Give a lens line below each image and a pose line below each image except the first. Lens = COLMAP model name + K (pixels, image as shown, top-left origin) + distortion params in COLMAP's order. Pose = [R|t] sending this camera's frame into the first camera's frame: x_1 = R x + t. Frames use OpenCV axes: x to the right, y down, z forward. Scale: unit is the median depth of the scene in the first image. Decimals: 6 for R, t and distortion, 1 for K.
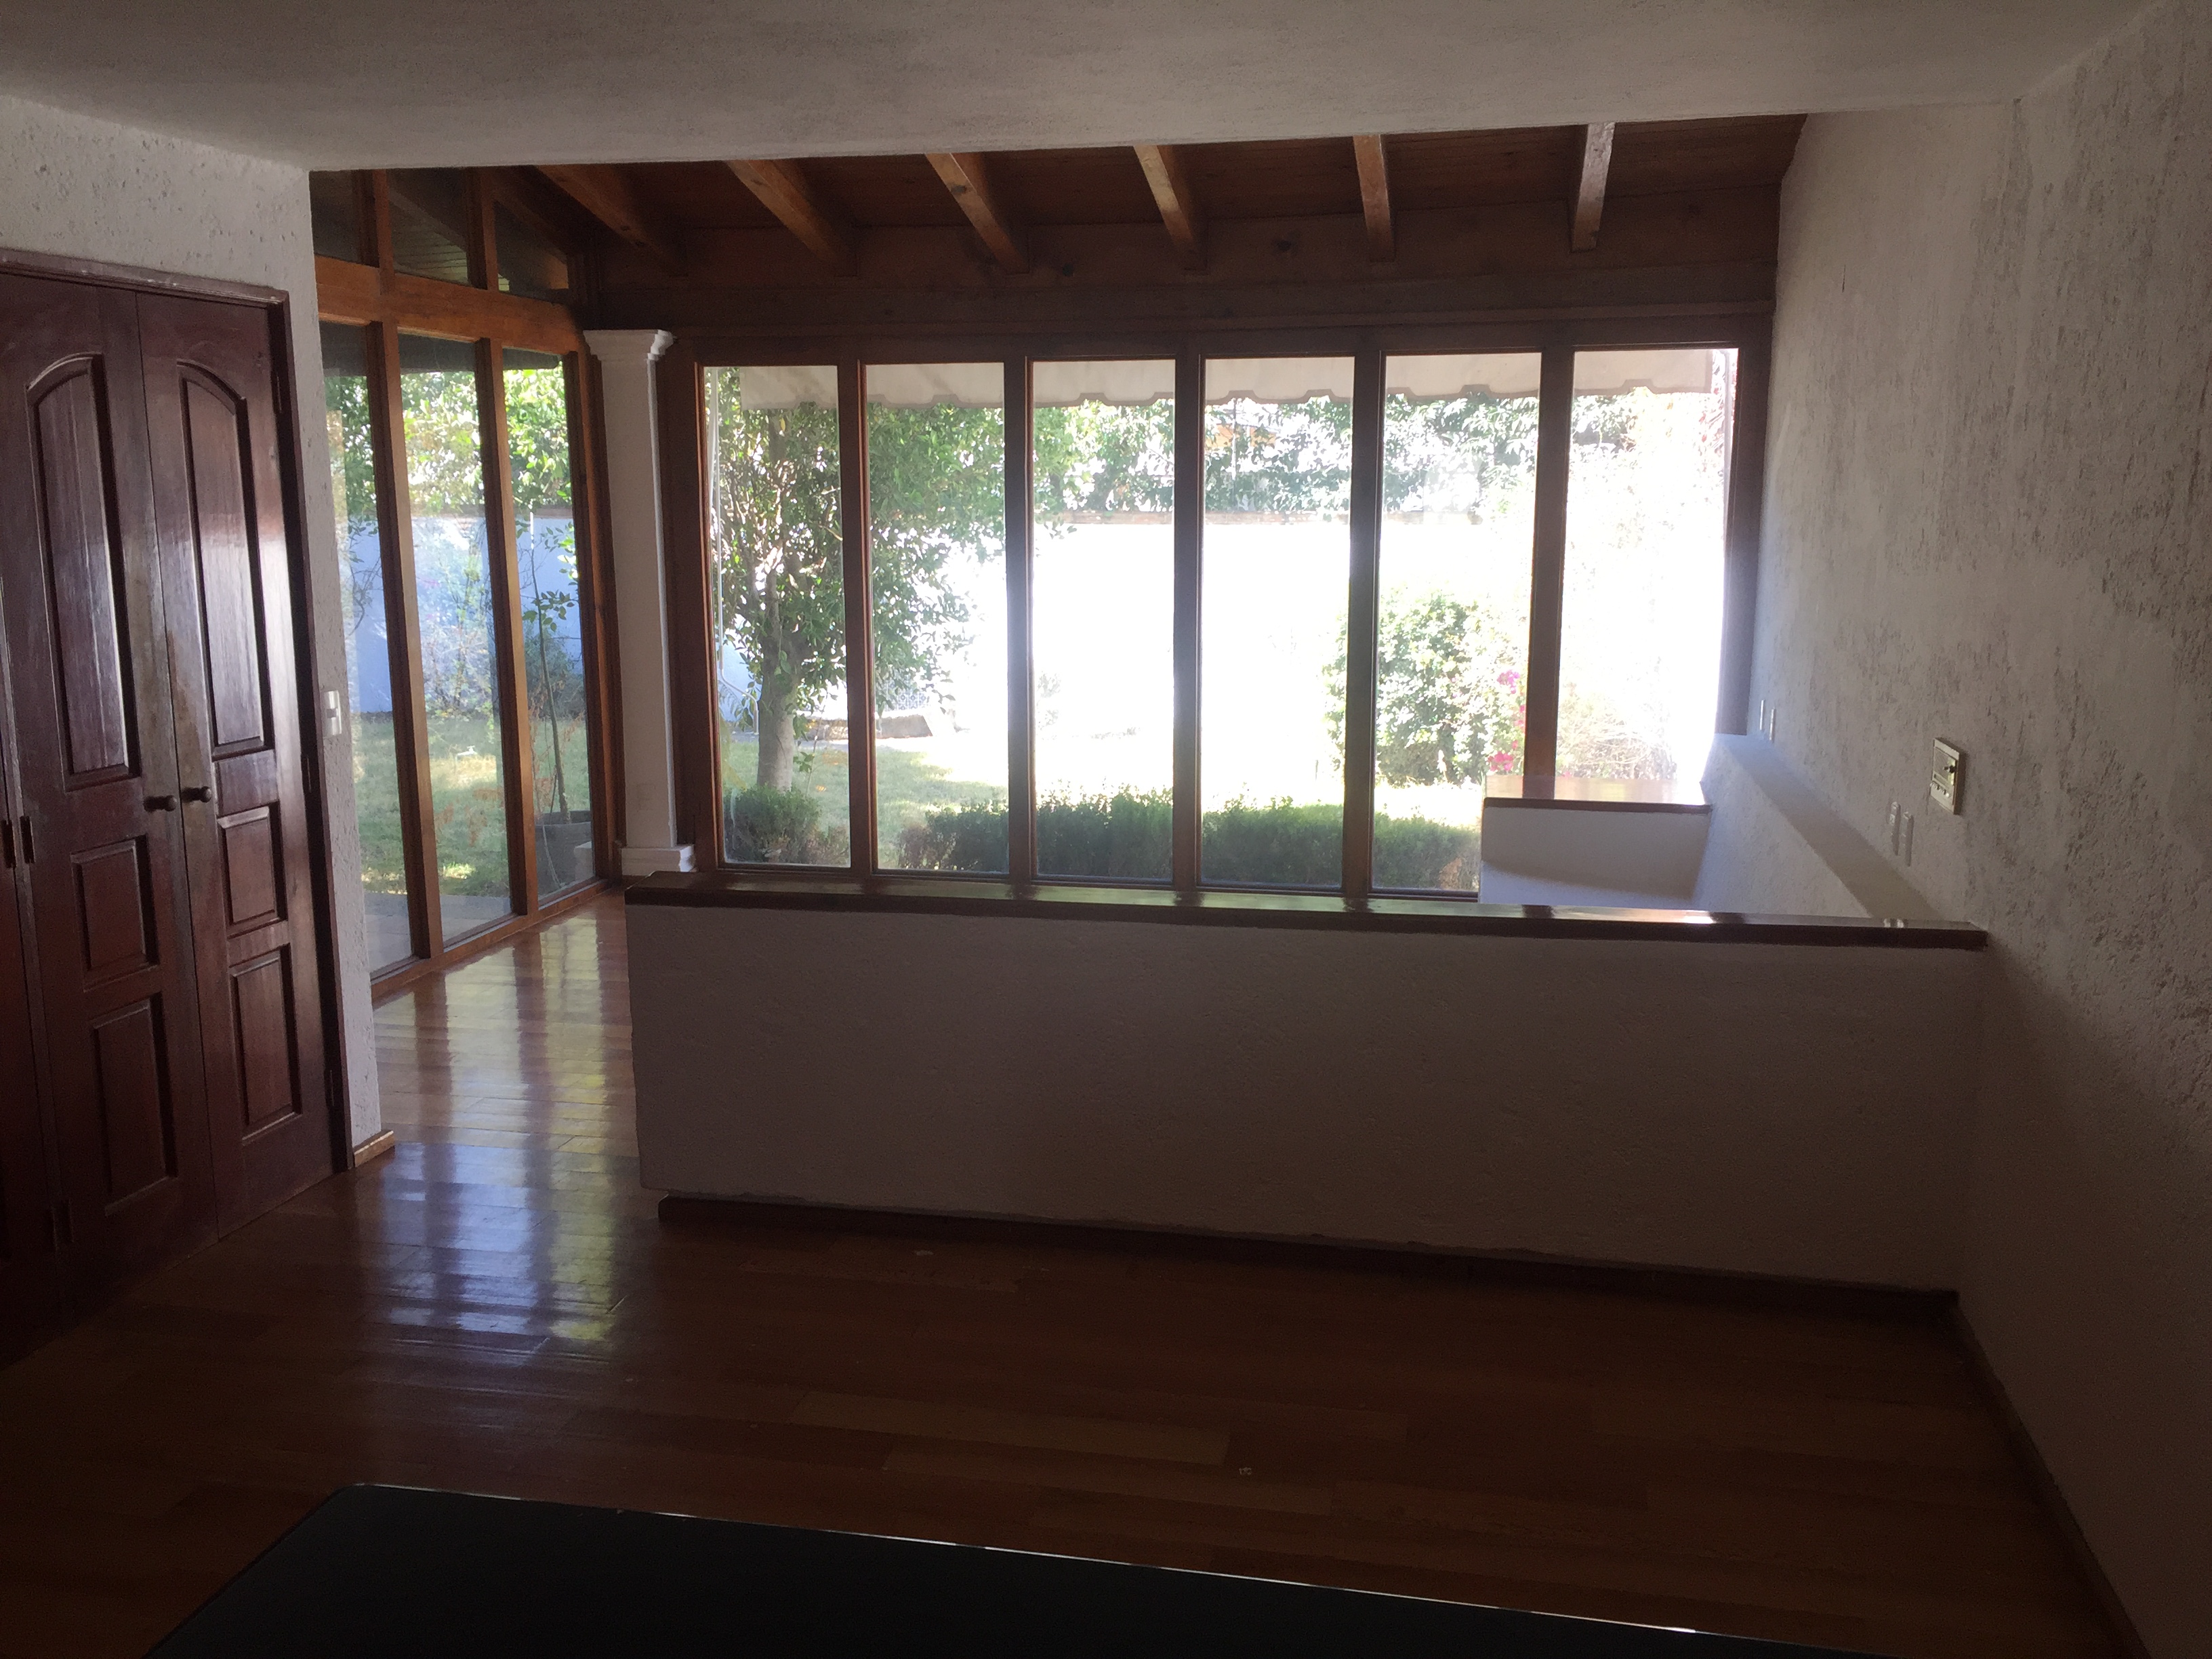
lens RADIAL K [[1899.3, 0, 1109.1], [0, 1899.3, 814.7], [0, 0, 1]] dist [0.061566, -0.035116]
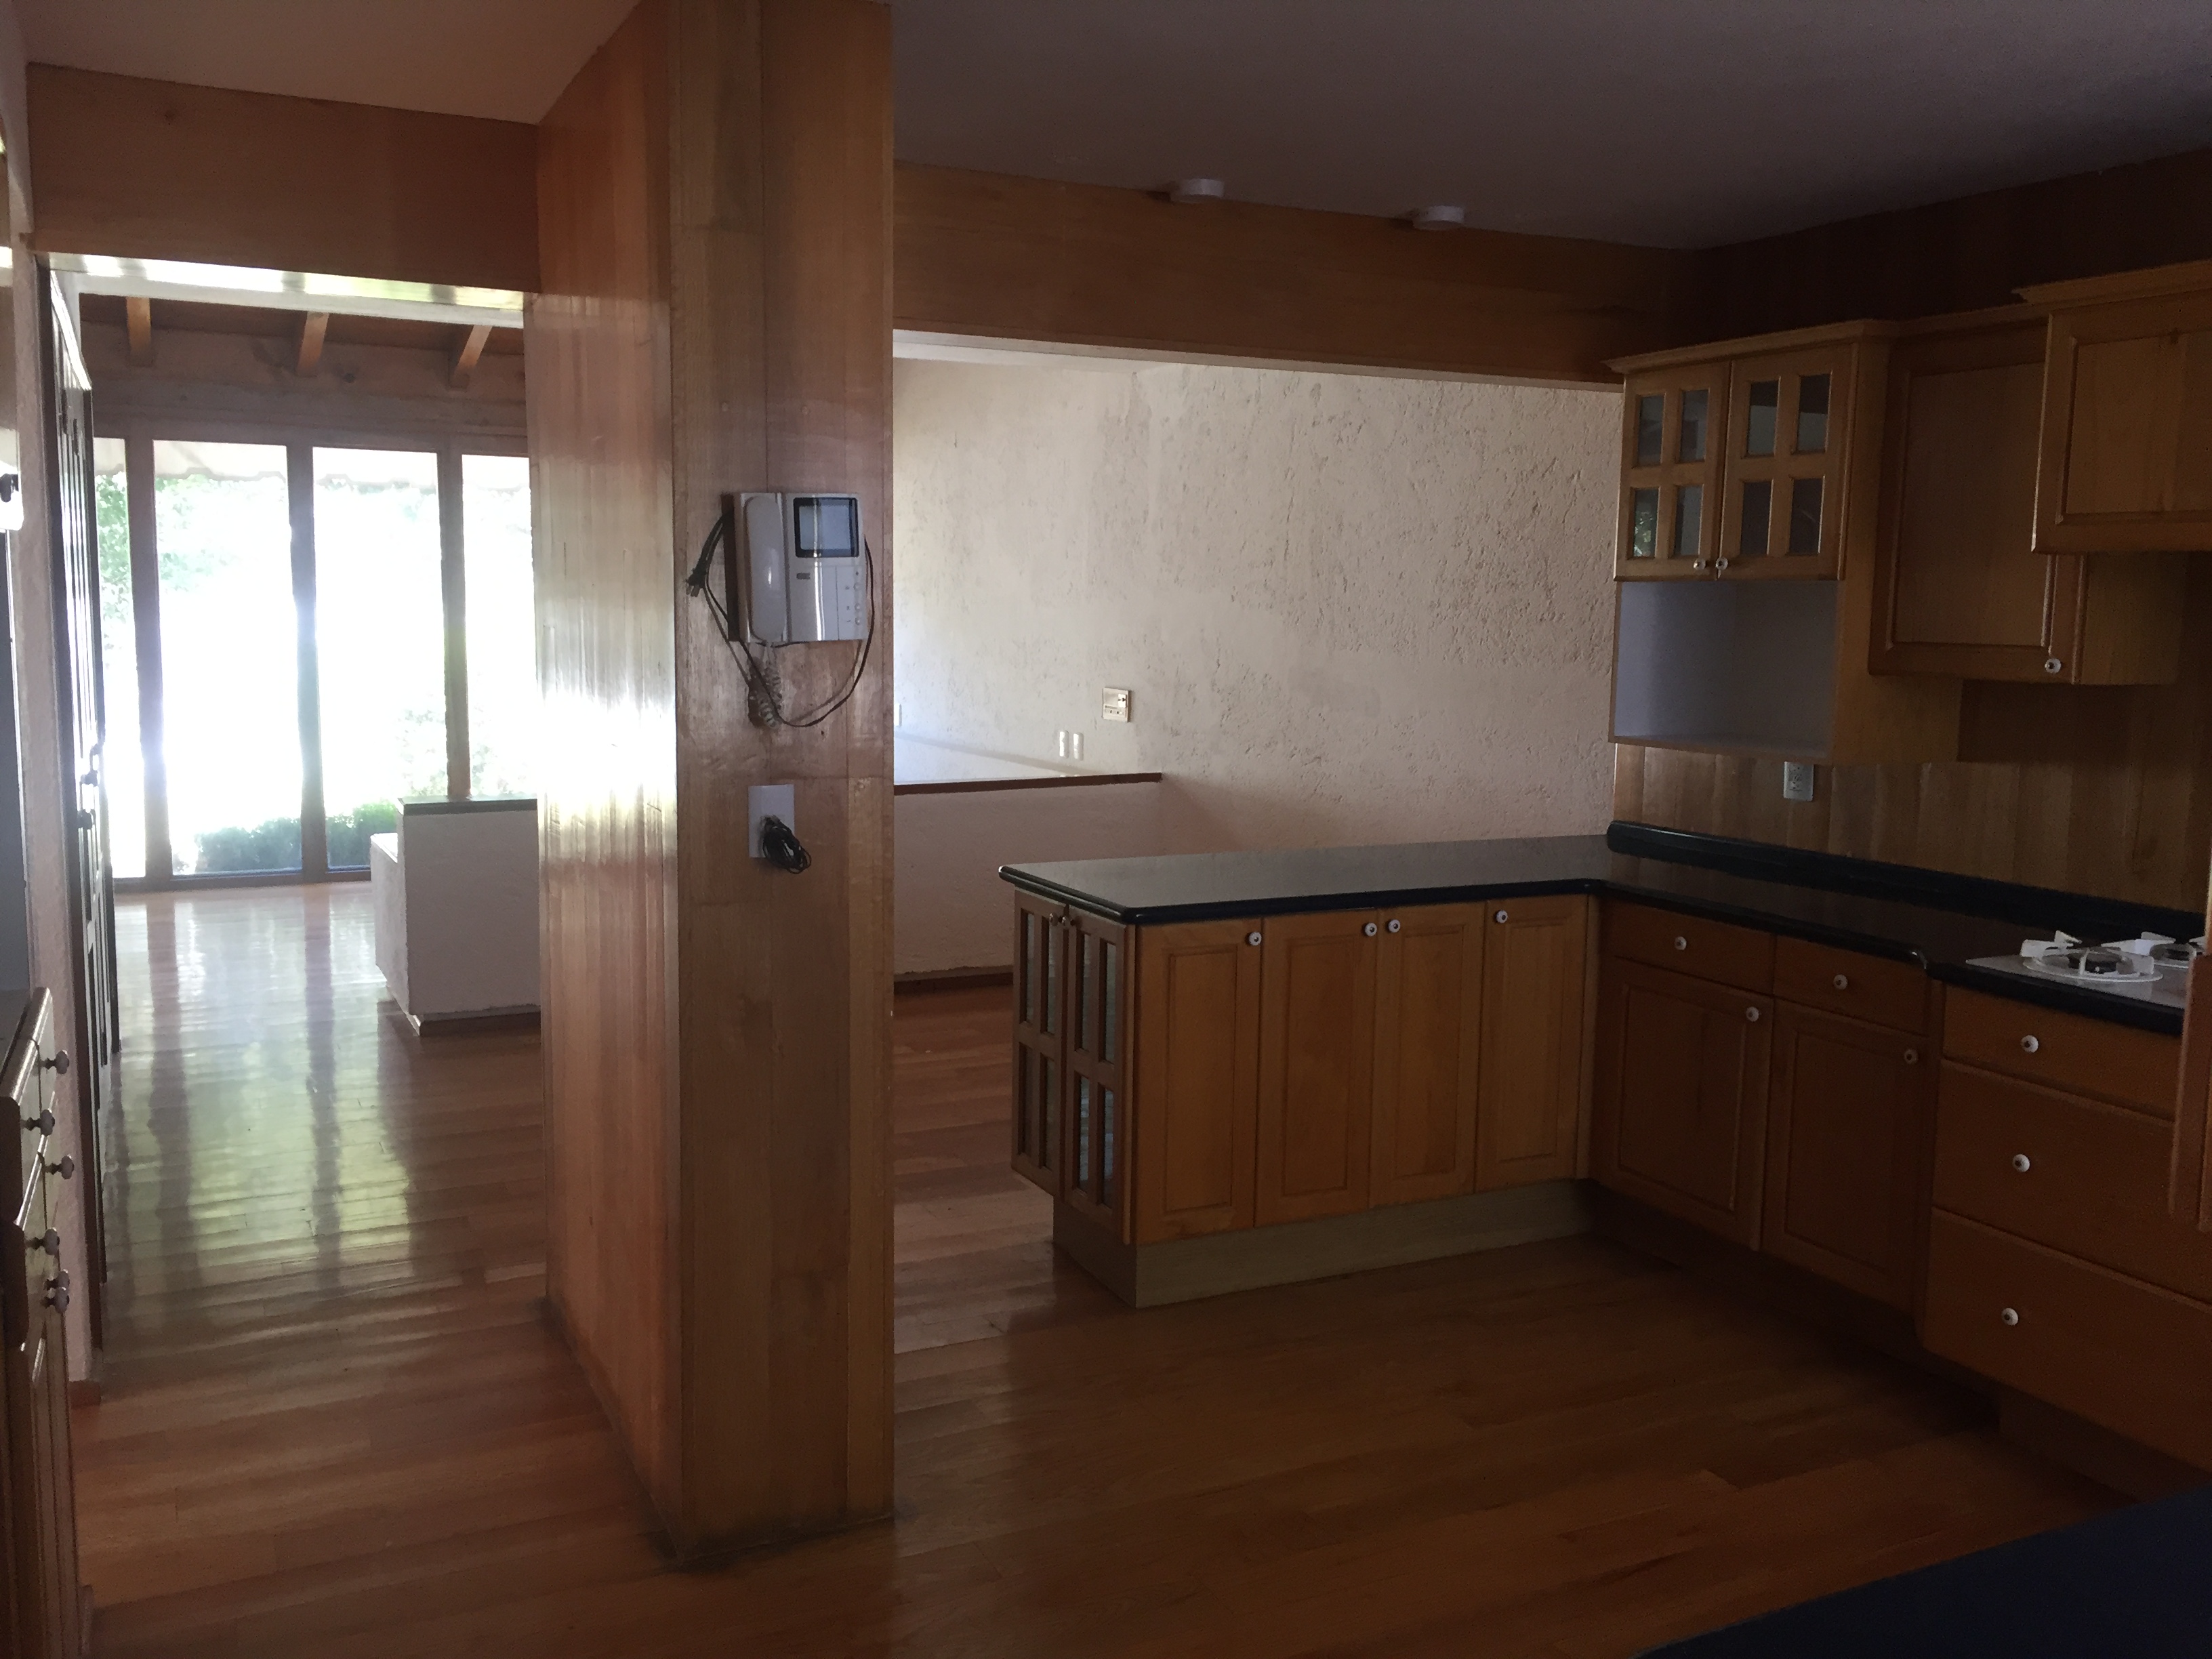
lens RADIAL K [[1899.3, 0, 1104.2], [0, 1899.3, 835.5], [0, 0, 1]] dist [0.061566, -0.035116]
pose [[0.783687, -0.063583, 0.617893, -0.808239], [0.089124, 0.995965, -0.010551, 0.136733], [-0.614729, 0.063338, 0.786191, -0.530020]]
